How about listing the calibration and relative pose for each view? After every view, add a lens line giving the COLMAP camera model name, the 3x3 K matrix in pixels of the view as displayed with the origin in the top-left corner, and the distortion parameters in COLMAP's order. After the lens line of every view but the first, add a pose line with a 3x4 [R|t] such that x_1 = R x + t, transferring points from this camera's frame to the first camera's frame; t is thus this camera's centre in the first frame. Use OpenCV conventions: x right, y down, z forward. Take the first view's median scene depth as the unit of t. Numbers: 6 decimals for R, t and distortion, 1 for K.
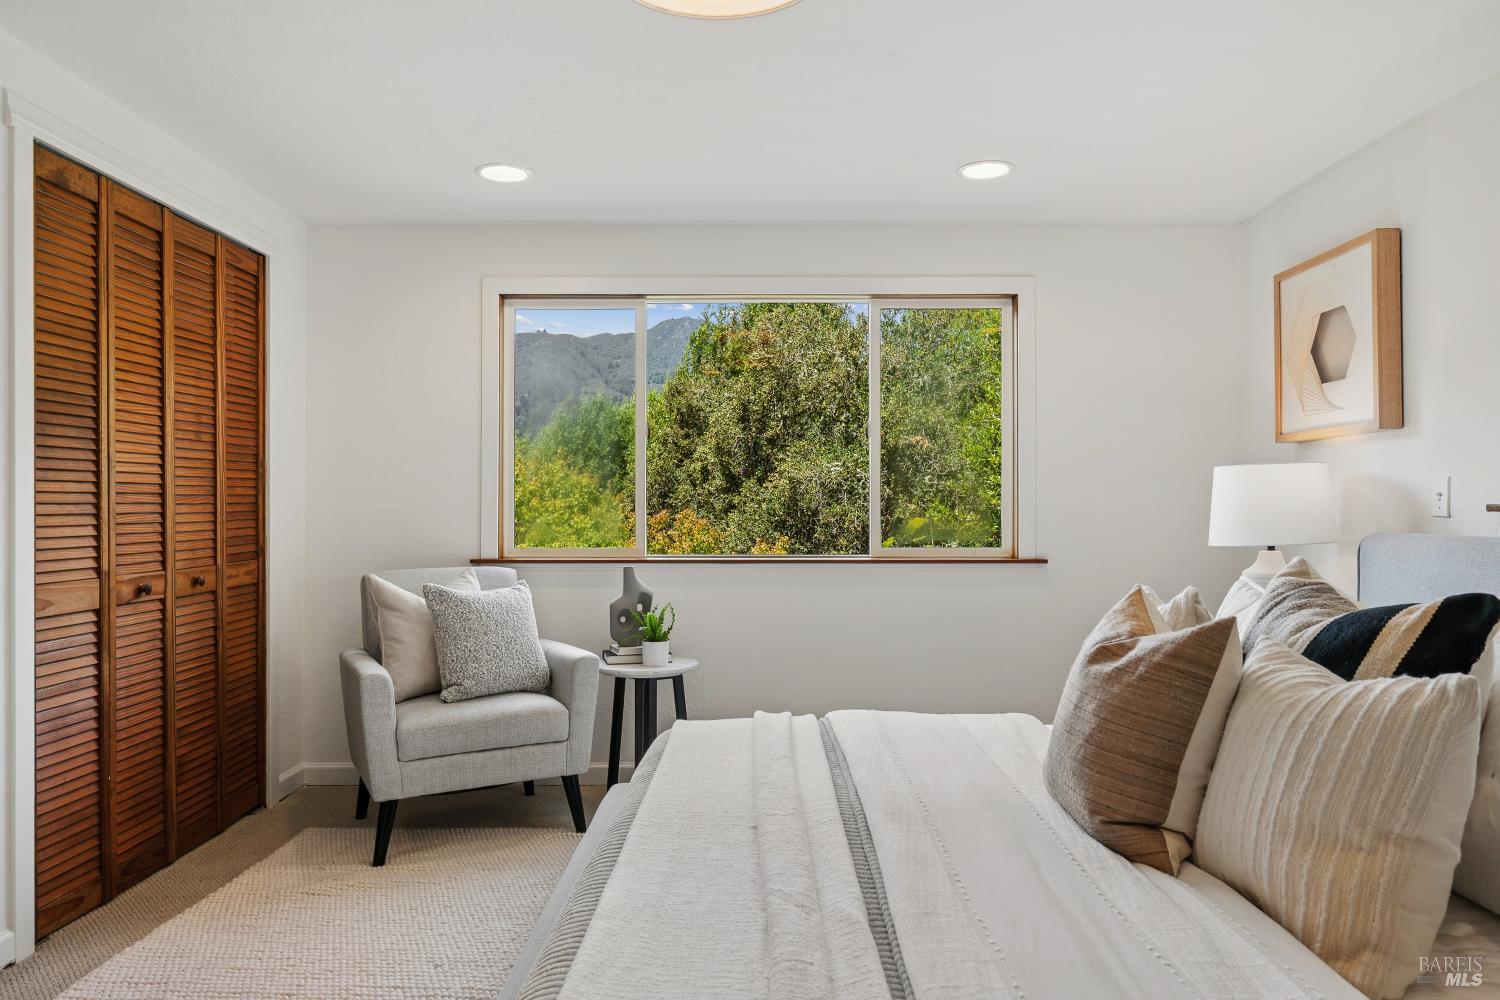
lens RADIAL K [[996.7, 0, 750.0], [0, 996.7, 500.0], [0, 0, 1]] dist [0.001235, -0.000634]
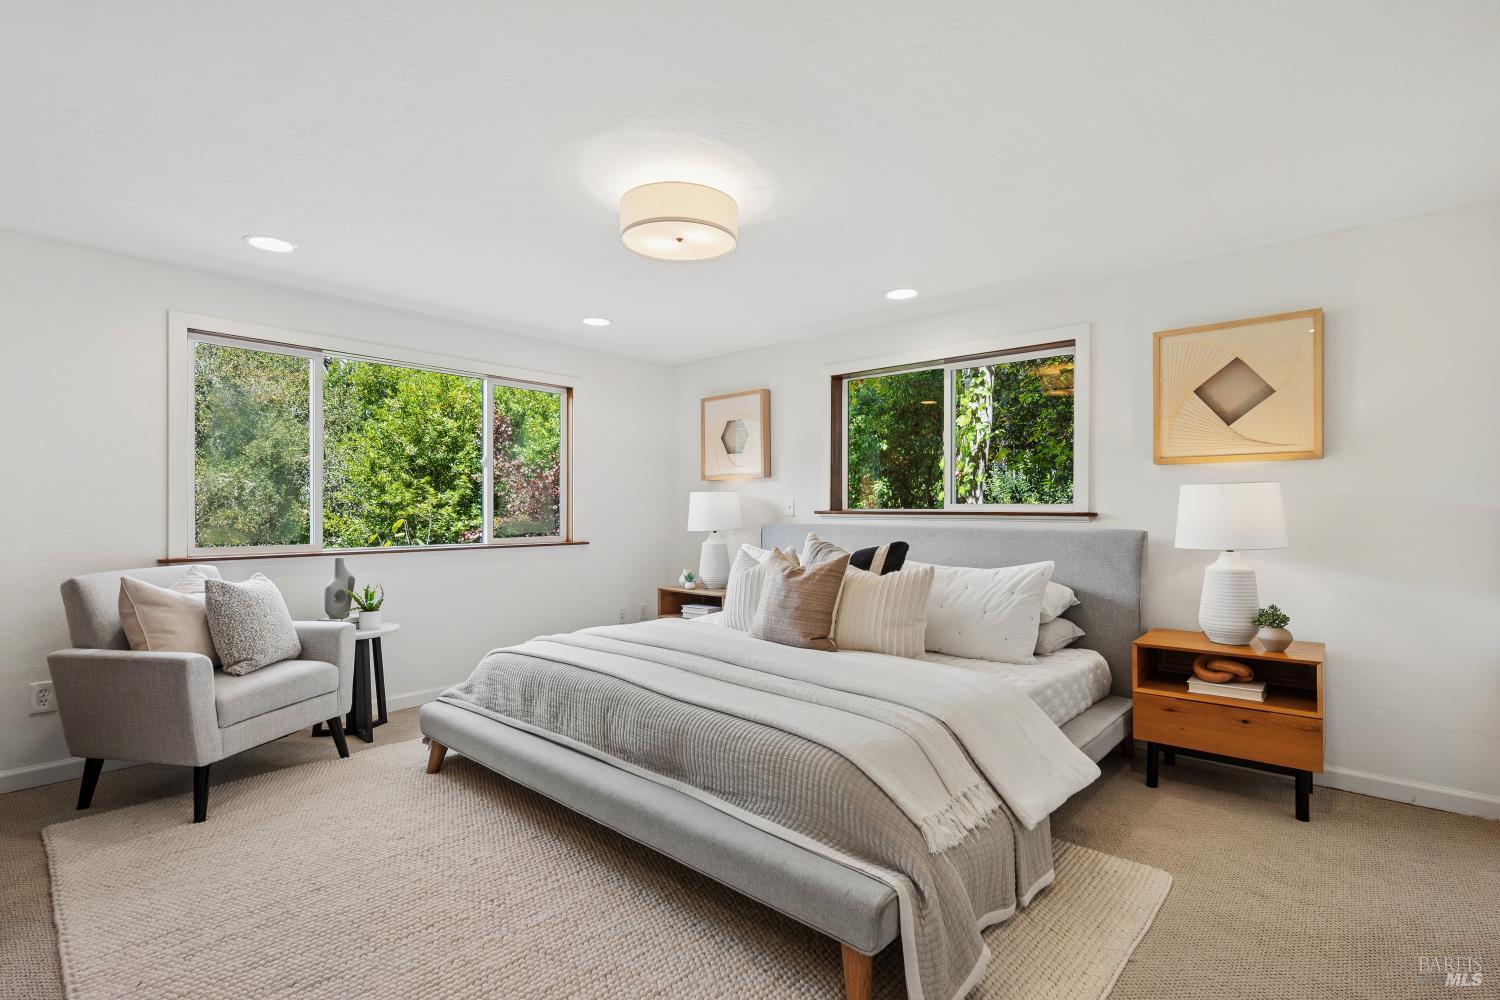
lens RADIAL K [[685.0, 0, 750.0], [0, 685.0, 500.0], [0, 0, 1]] dist [-0.003551, -0.000634]
pose [[0.666280, 0.009937, 0.745635, -0.486774], [-0.003797, 0.999943, -0.009933, -0.003319], [-0.745692, 0.003788, 0.666280, -0.011022]]
